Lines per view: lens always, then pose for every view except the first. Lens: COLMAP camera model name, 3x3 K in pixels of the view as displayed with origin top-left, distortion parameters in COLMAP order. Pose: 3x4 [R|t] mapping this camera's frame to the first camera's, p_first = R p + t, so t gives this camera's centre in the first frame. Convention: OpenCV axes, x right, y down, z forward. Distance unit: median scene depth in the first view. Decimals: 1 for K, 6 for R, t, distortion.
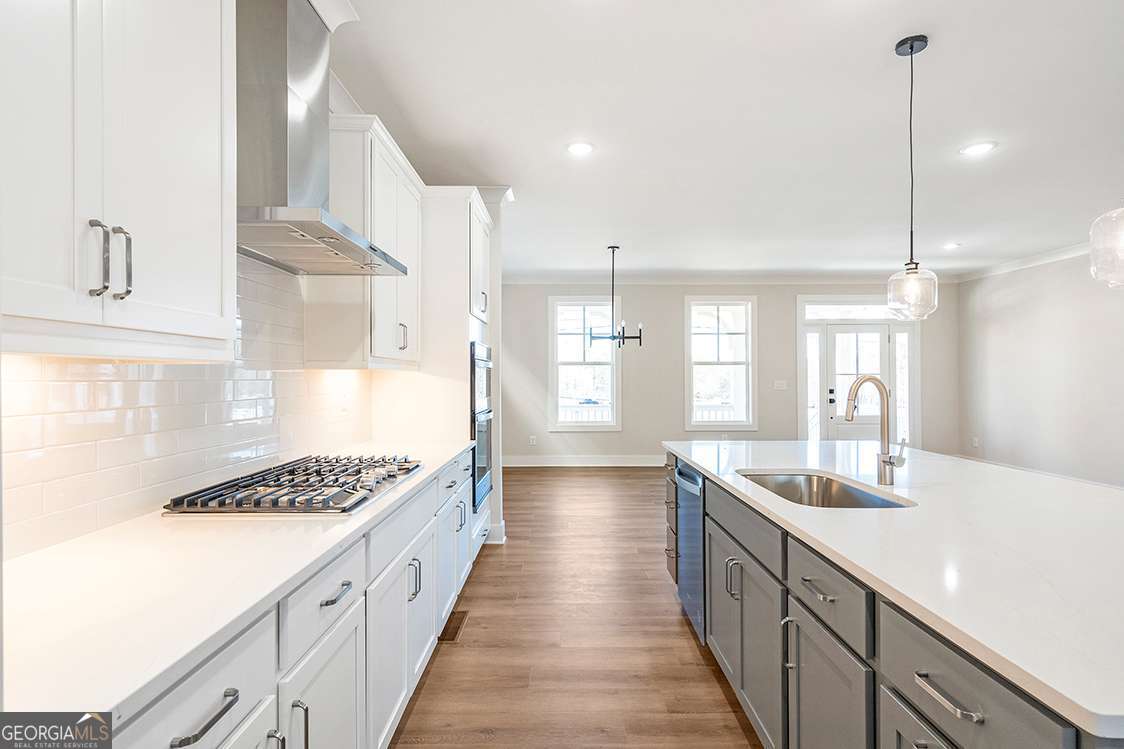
lens RADIAL K [[624.5, 0, 562.0], [0, 624.5, 374.5], [0, 0, 1]] dist [-0.000506, -0.000016]
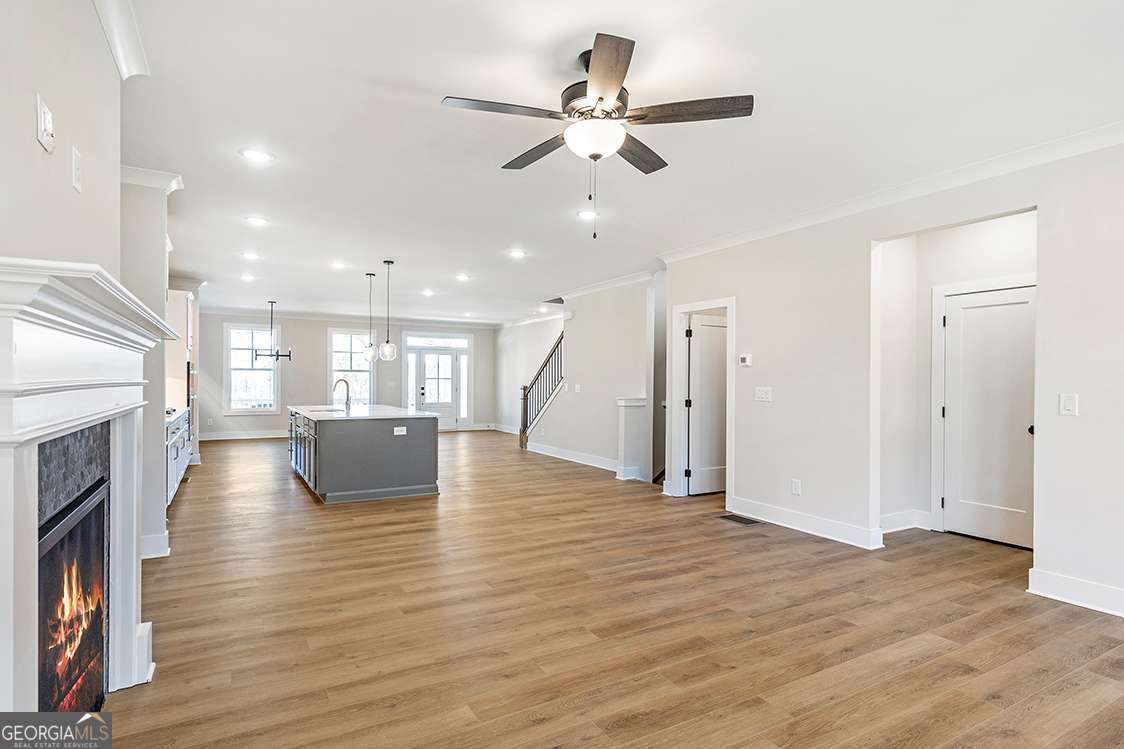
lens RADIAL K [[565.2, 0, 598.4], [0, 565.2, 382.2], [0, 0, 1]] dist [0.000951, 0.000098]
pose [[0.838138, 0.007291, 0.545409, -0.007896], [-0.011590, 0.999923, 0.004443, -0.002932], [-0.545335, -0.010045, 0.838158, -0.583281]]
